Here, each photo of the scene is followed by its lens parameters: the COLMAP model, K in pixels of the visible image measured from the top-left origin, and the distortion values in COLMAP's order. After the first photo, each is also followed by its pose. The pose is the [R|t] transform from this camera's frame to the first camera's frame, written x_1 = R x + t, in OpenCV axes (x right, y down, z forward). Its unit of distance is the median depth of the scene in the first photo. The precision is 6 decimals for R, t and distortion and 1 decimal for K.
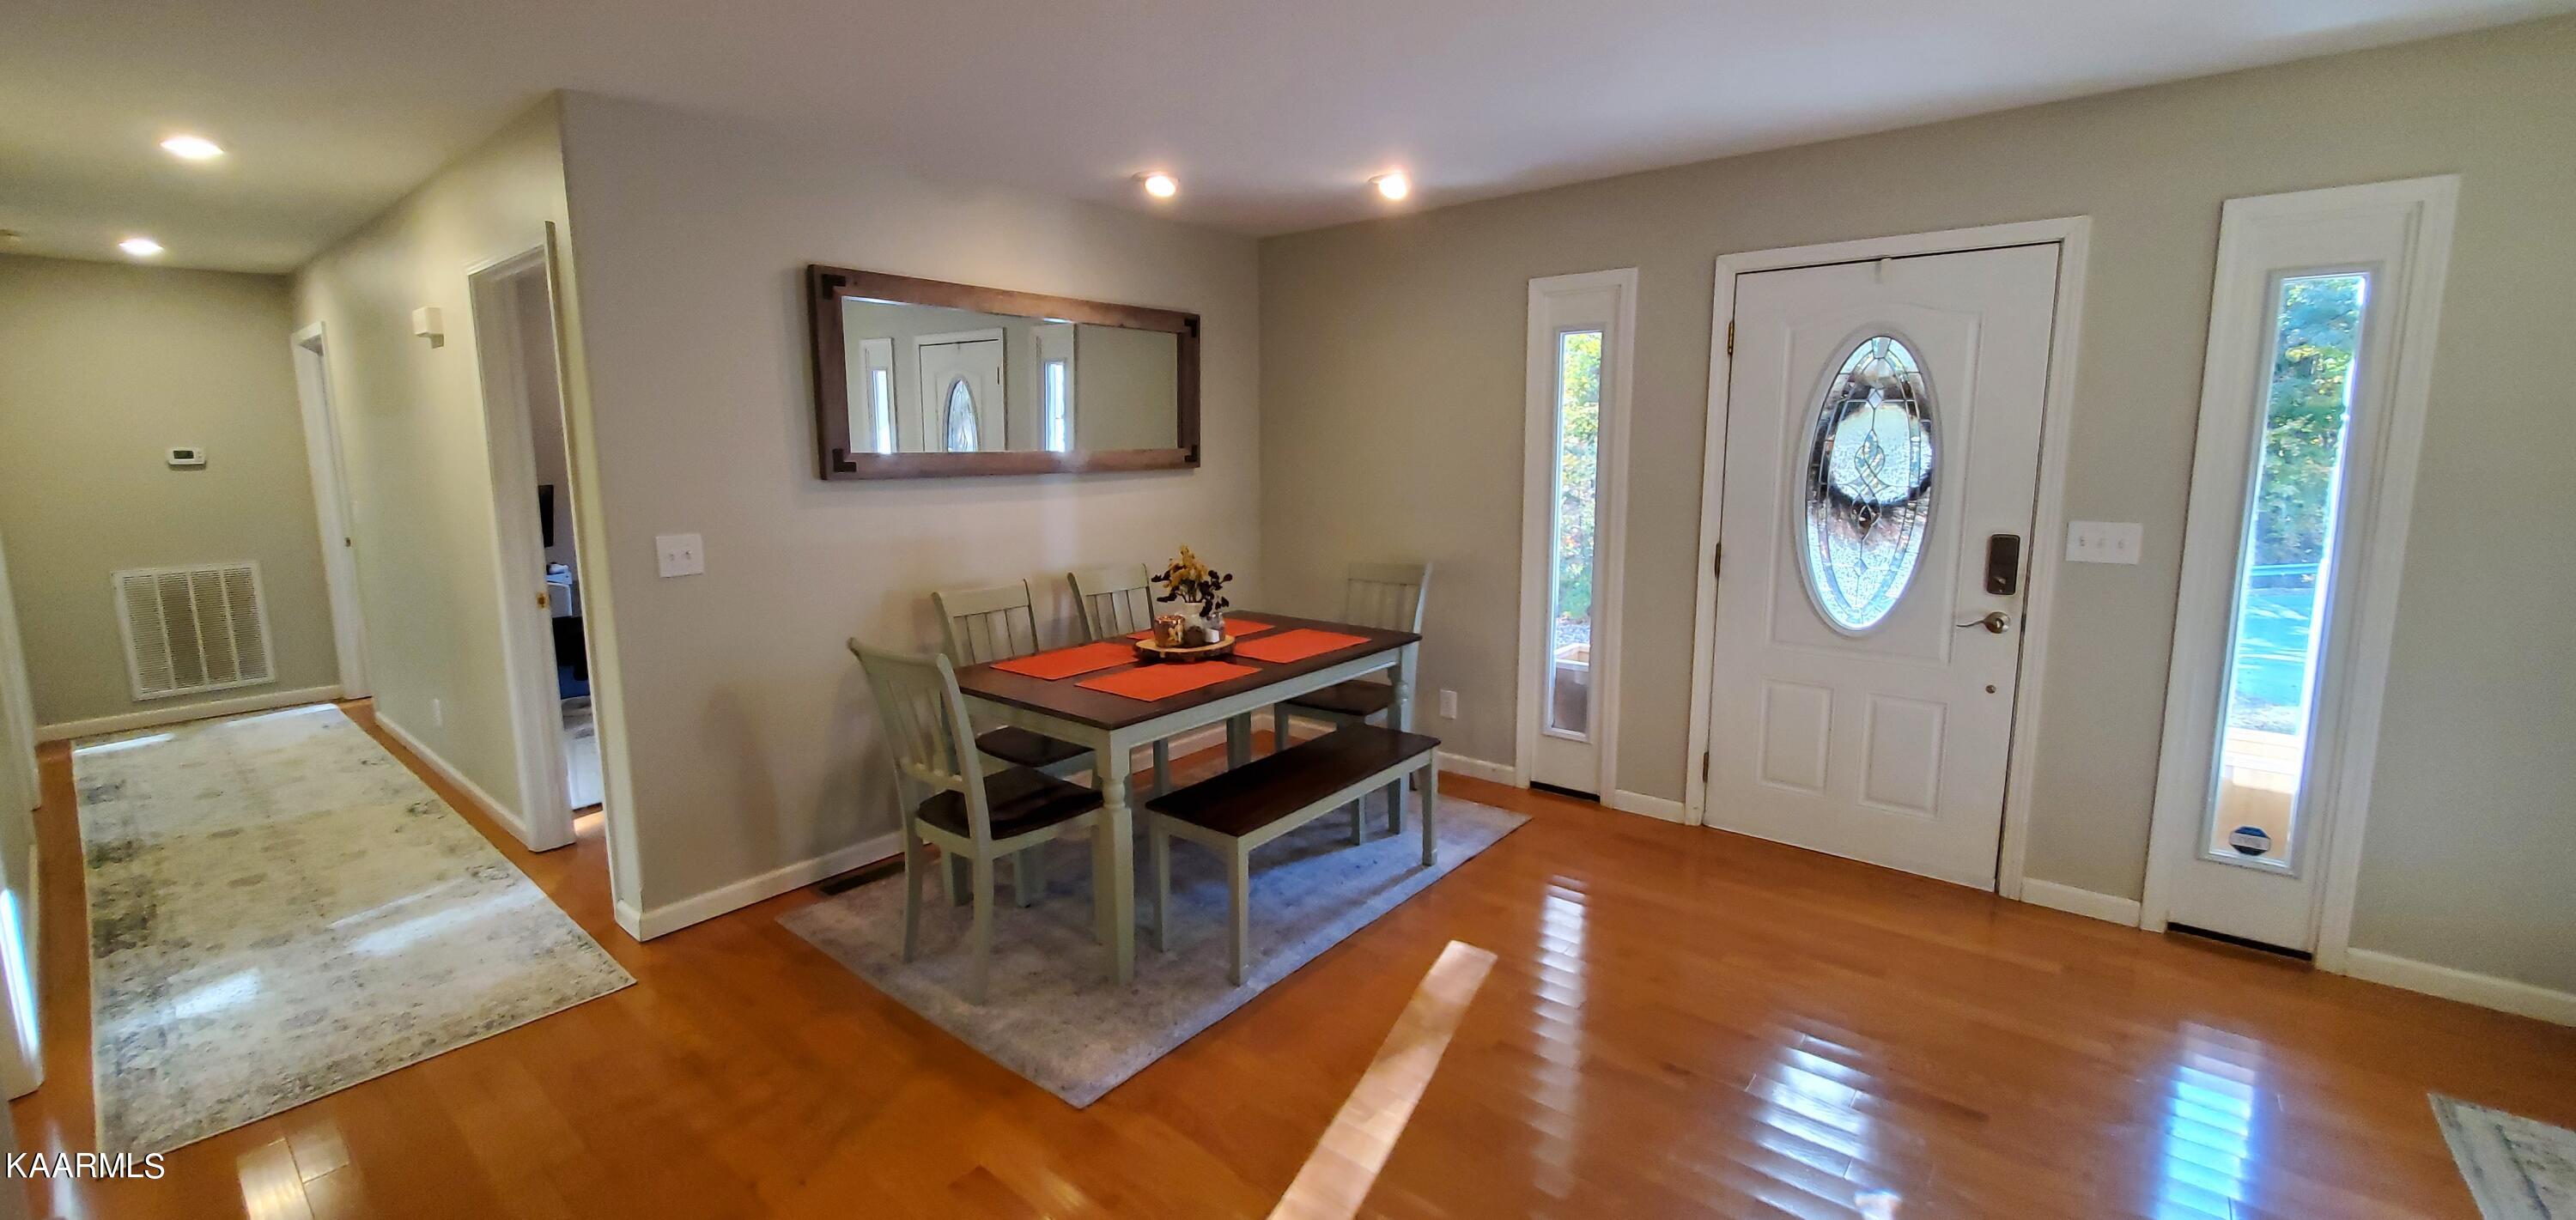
lens RADIAL K [[1024.8, 0, 1266.2], [0, 1024.8, 588.4], [0, 0, 1]] dist [0.000292, -0.000109]
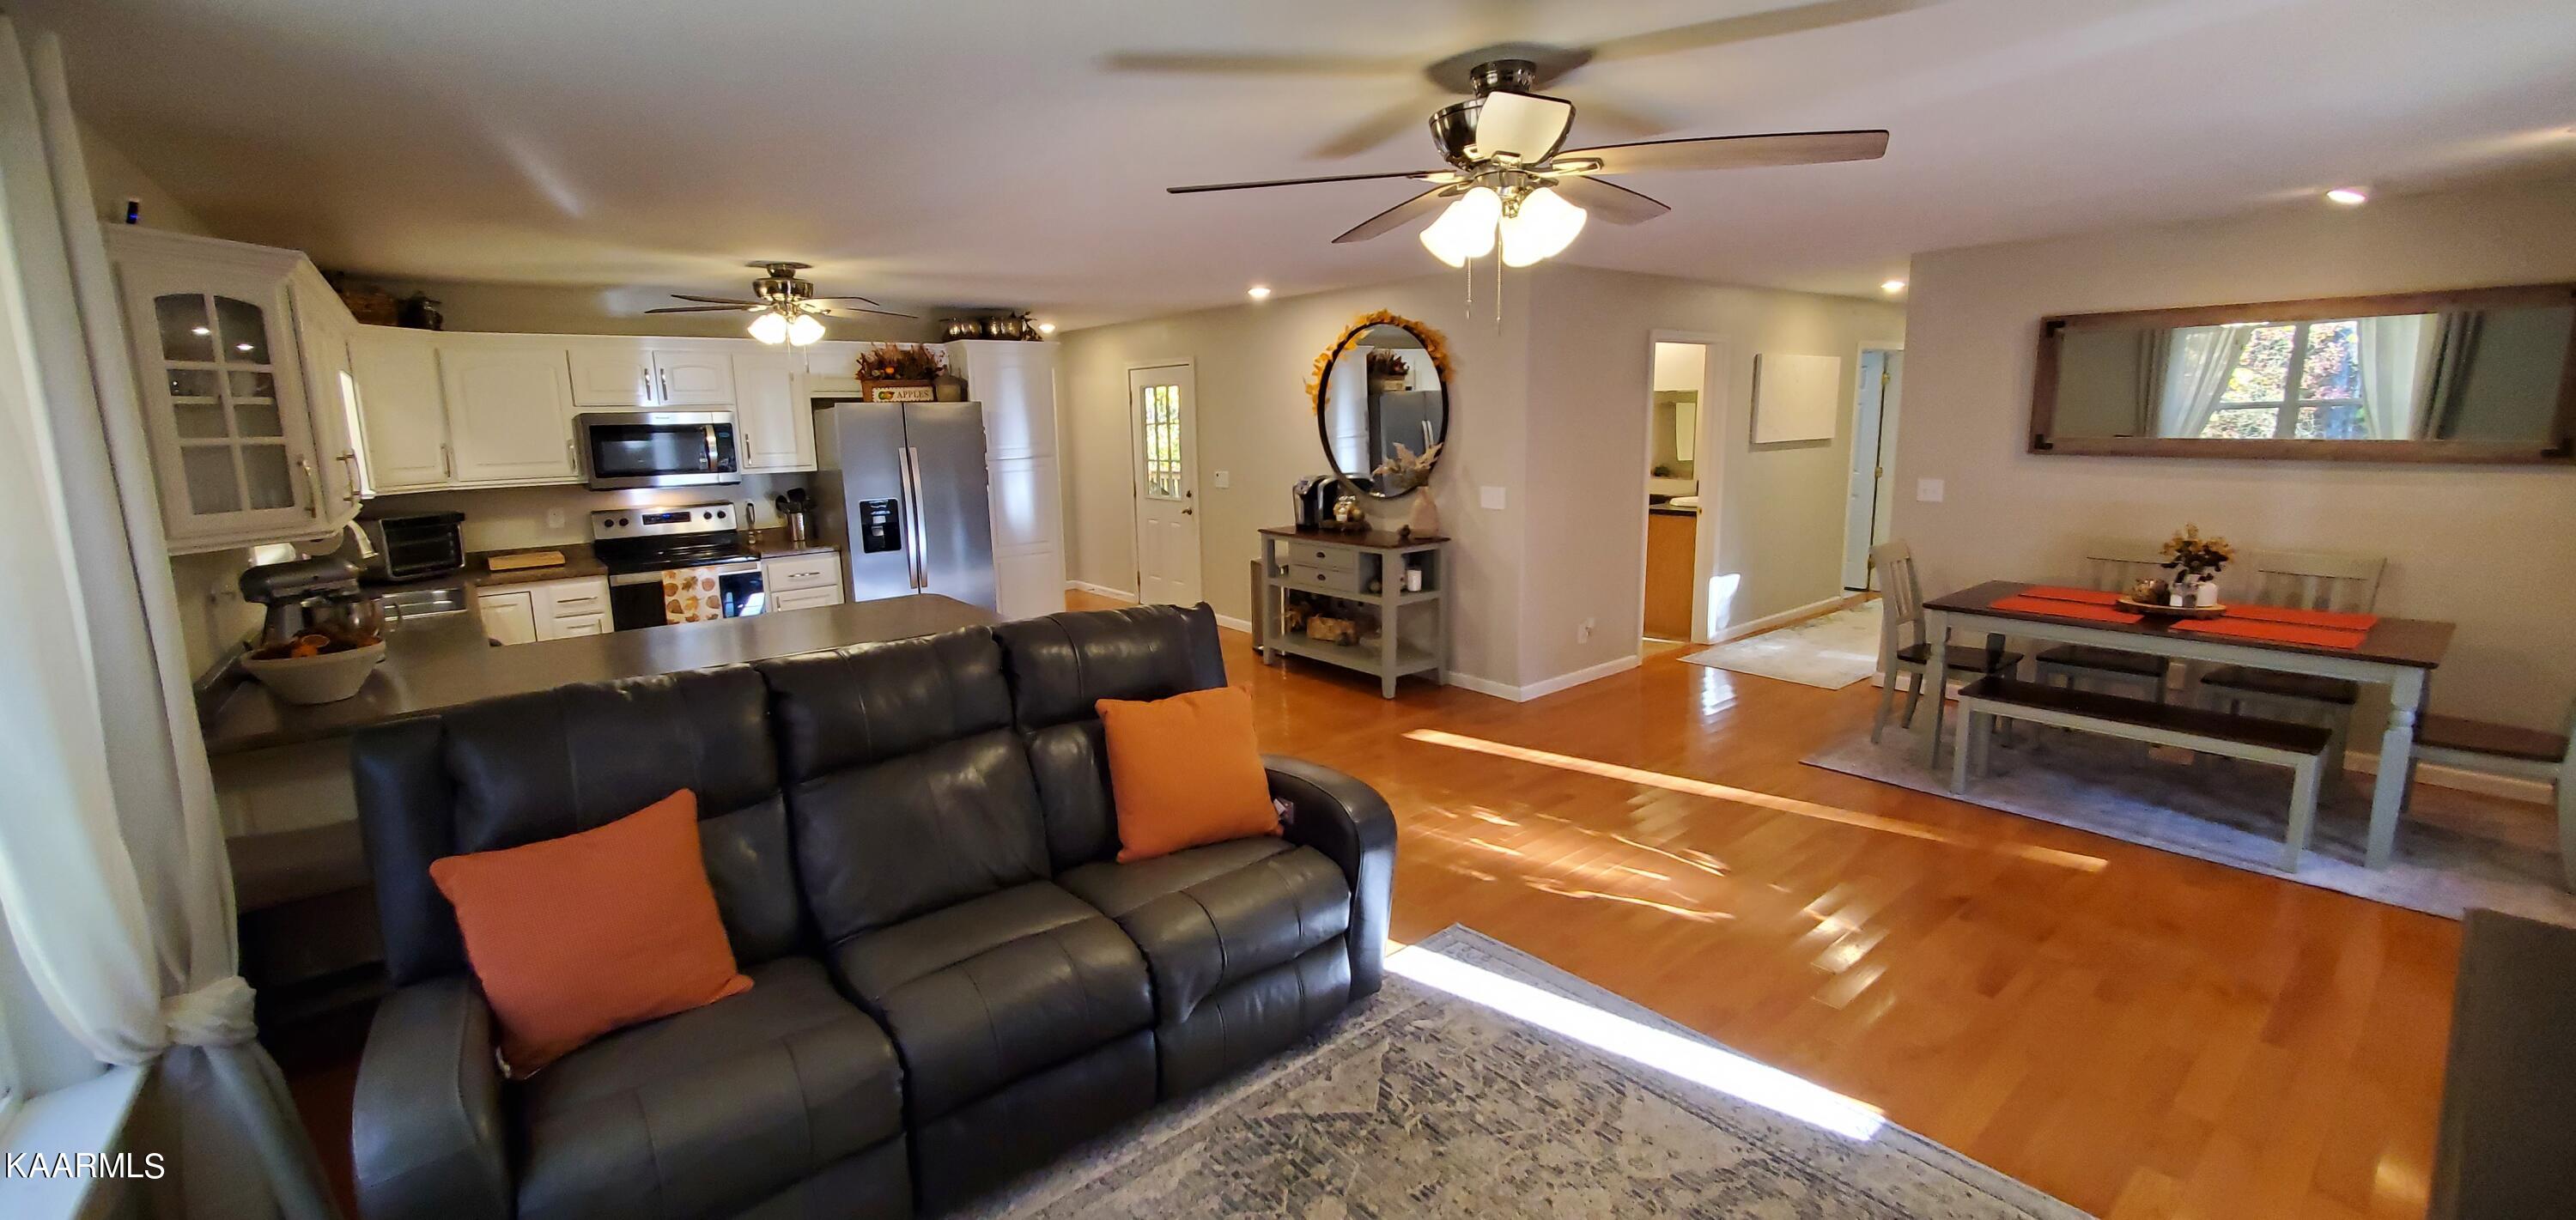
lens RADIAL K [[1024.8, 0, 1266.2], [0, 1024.8, 588.4], [0, 0, 1]] dist [0.000292, -0.000109]
pose [[-0.211314, 0.178684, -0.960947, 1.398468], [-0.119730, 0.971012, 0.206884, -0.093197], [0.970057, 0.158771, -0.183794, 0.195949]]
